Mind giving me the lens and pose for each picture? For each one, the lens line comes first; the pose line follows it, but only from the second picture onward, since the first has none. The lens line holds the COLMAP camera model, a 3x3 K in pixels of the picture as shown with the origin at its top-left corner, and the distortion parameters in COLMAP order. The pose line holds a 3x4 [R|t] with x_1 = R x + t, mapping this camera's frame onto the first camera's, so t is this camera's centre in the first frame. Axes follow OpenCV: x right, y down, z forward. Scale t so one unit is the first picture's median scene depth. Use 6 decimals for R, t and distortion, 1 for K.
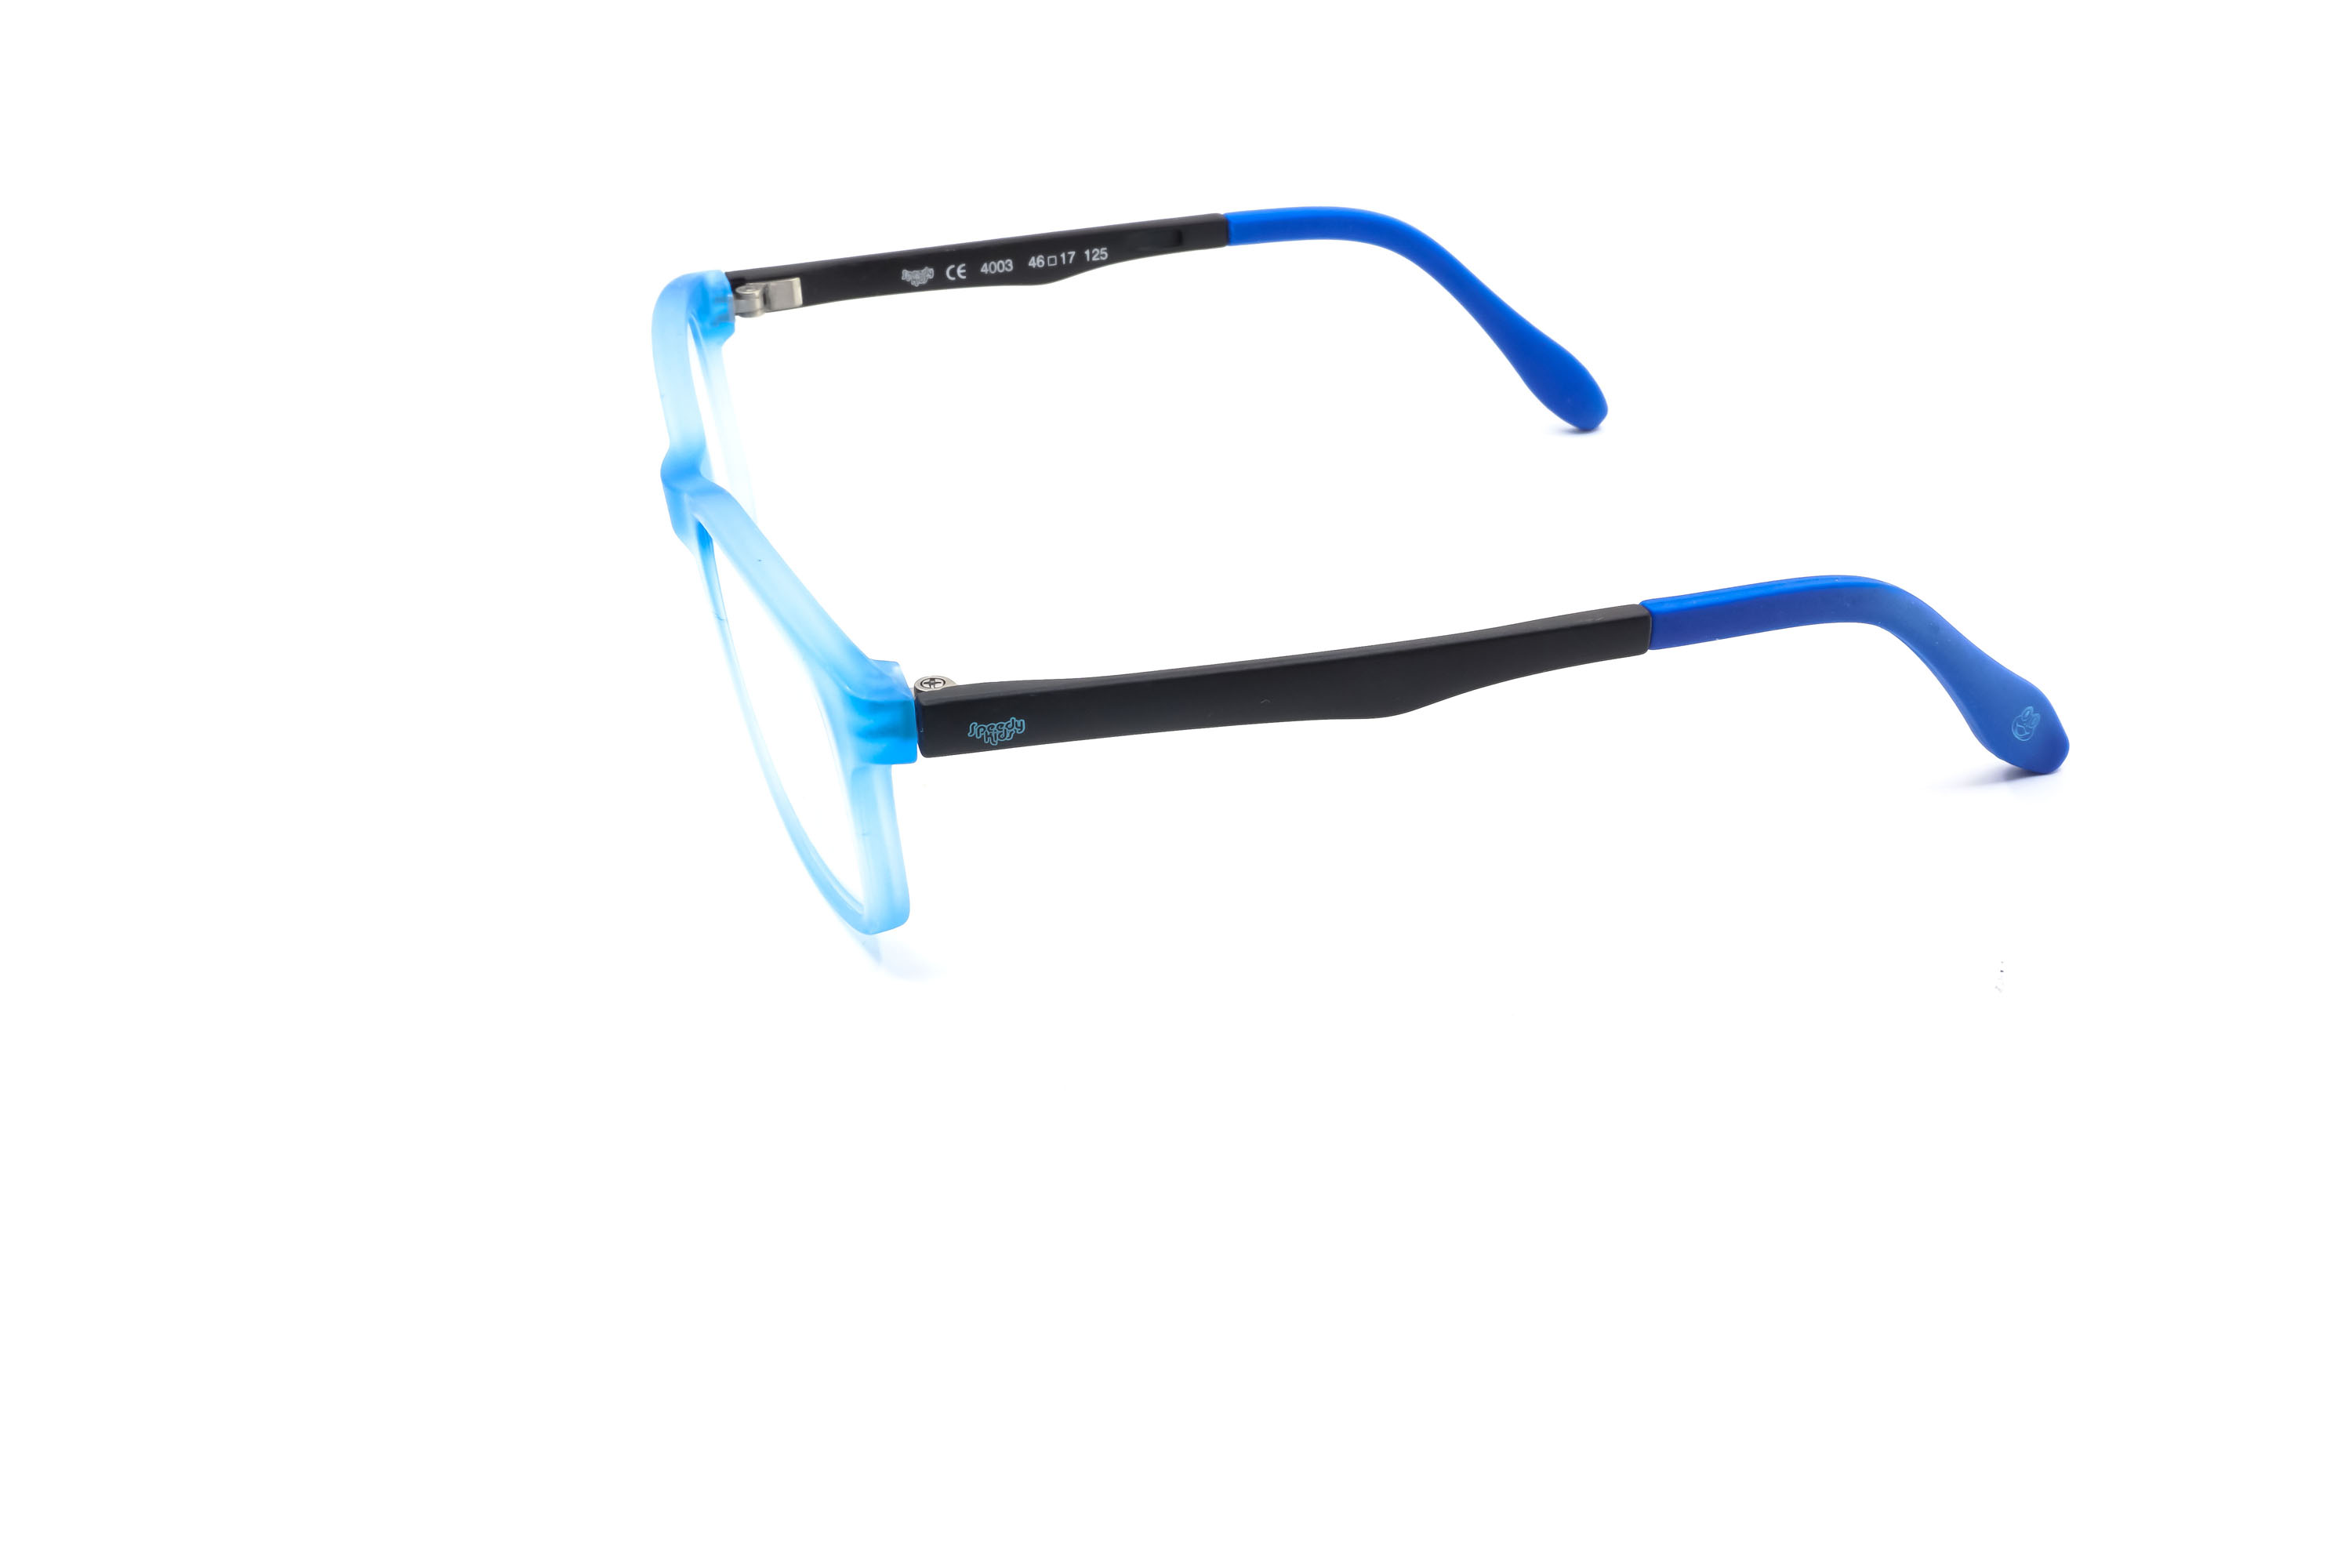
lens RADIAL K [[2407.3, 0, 1176.0], [0, 2407.3, 784.0], [0, 0, 1]] dist [0.003543, 0.011018]
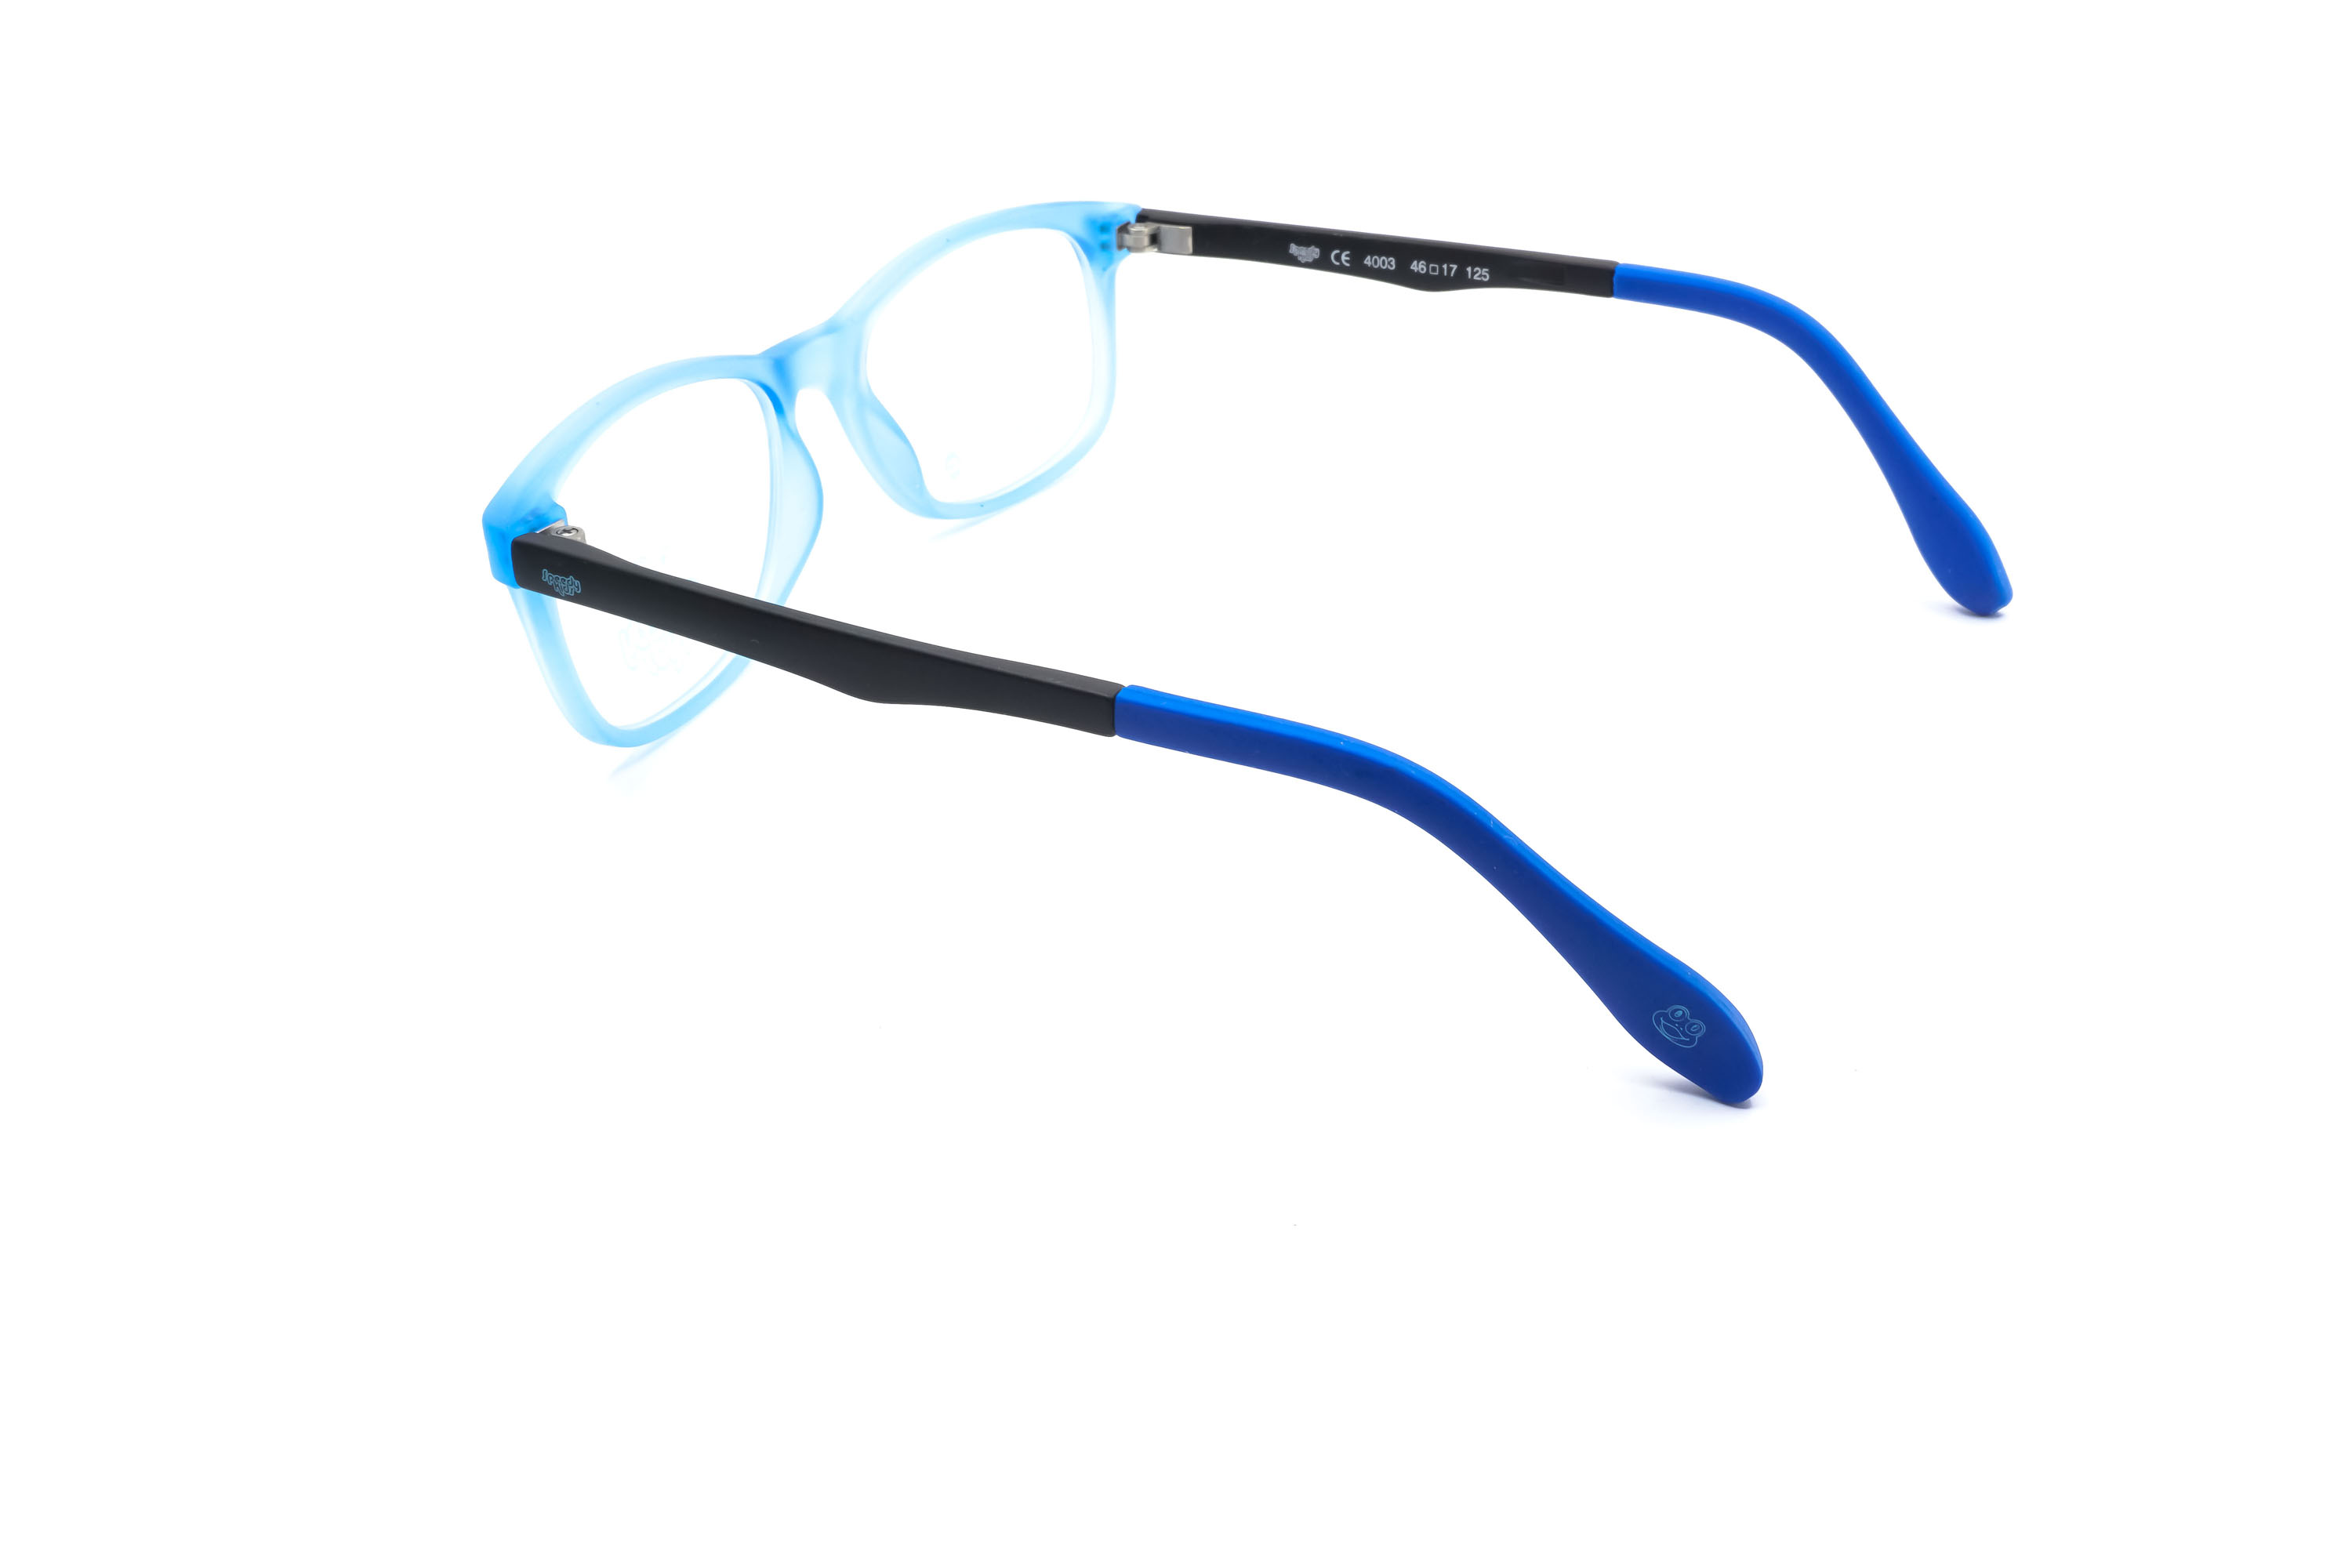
lens RADIAL K [[2407.3, 0, 1176.0], [0, 2407.3, 784.0], [0, 0, 1]] dist [0.003543, 0.011018]
pose [[0.705189, 0.349366, -0.616970, 0.565921], [-0.341586, 0.929935, 0.136157, -0.123062], [0.621311, 0.114732, 0.775119, 0.204156]]
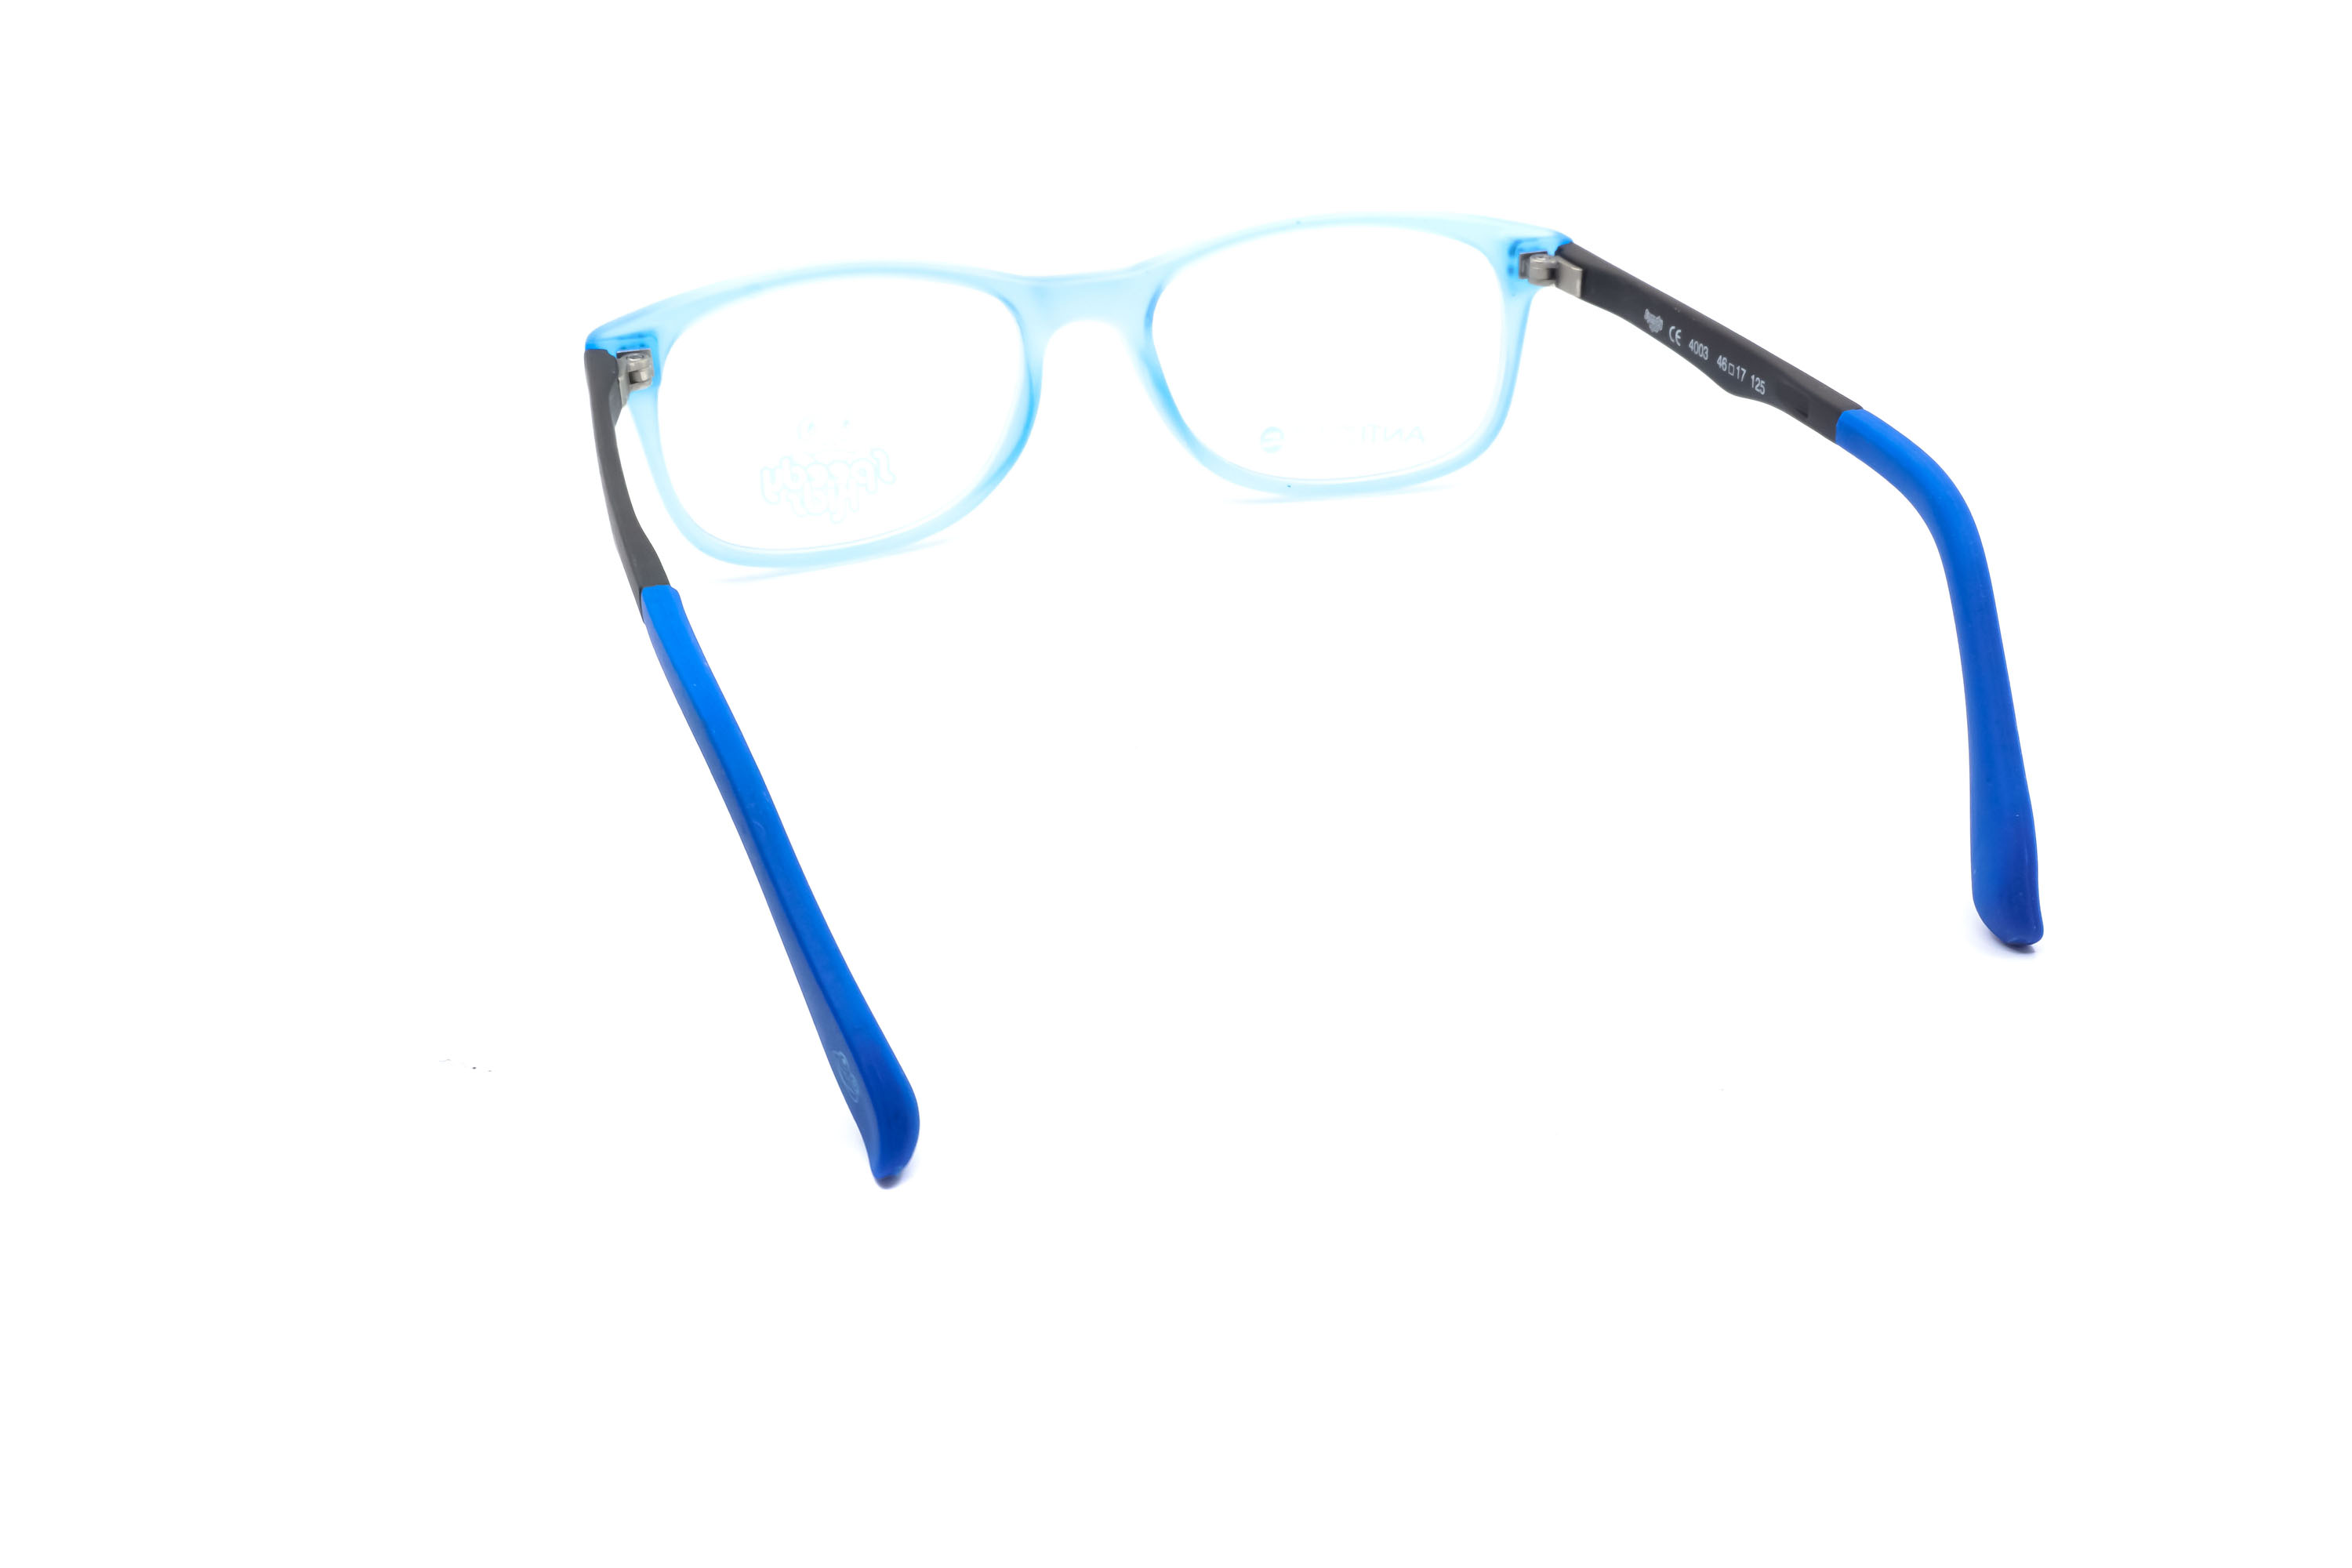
lens RADIAL K [[2407.3, 0, 1176.0], [0, 2407.3, 784.0], [0, 0, 1]] dist [0.003543, 0.011018]
pose [[-0.002299, 0.500878, -0.865515, 0.795905], [-0.474592, 0.761286, 0.441822, -0.401921], [0.880203, 0.411782, 0.235962, 0.696659]]
